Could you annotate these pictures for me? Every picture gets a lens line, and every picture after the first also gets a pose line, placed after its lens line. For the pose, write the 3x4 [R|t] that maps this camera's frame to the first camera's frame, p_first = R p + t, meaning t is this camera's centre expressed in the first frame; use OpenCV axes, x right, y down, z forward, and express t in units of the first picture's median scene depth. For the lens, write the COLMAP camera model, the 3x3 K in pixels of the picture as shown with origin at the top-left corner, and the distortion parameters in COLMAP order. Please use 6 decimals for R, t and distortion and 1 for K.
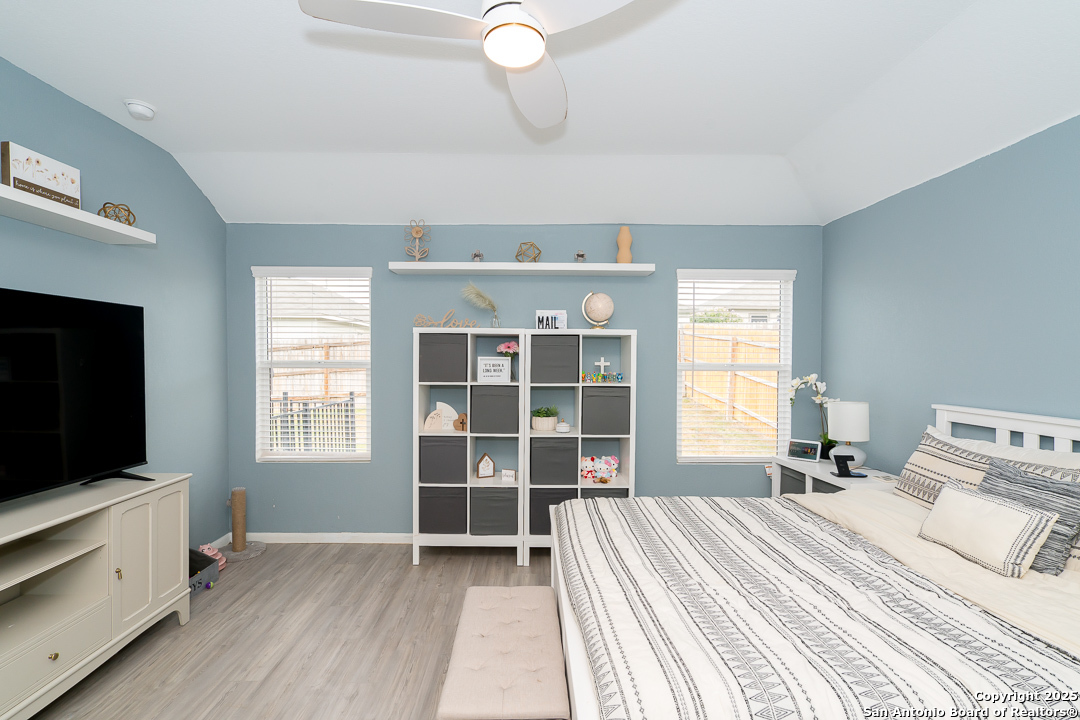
lens RADIAL K [[506.3, 0, 545.0], [0, 506.3, 364.5], [0, 0, 1]] dist [0.002652, -0.001566]
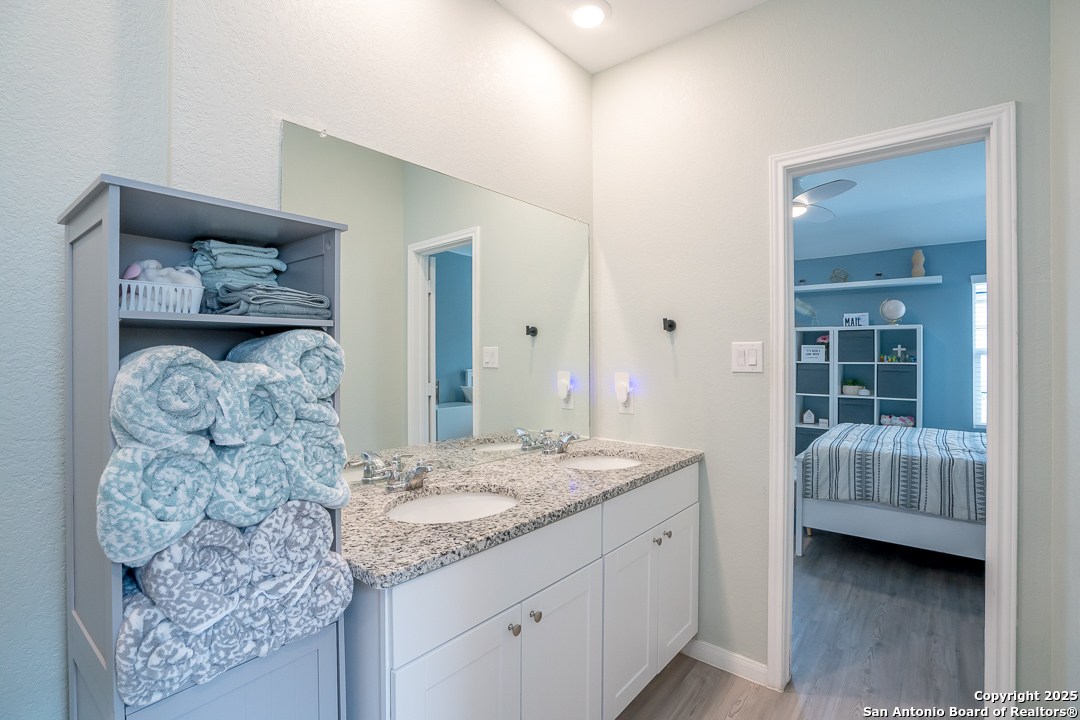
lens RADIAL K [[506.3, 0, 535.6], [0, 506.3, 358.0], [0, 0, 1]] dist [0.002652, -0.001566]
pose [[0.760215, 0.006473, -0.649639, 0.268908], [-0.009643, 0.999953, -0.001321, 0.034734], [0.649599, 0.007269, 0.760242, -0.757669]]
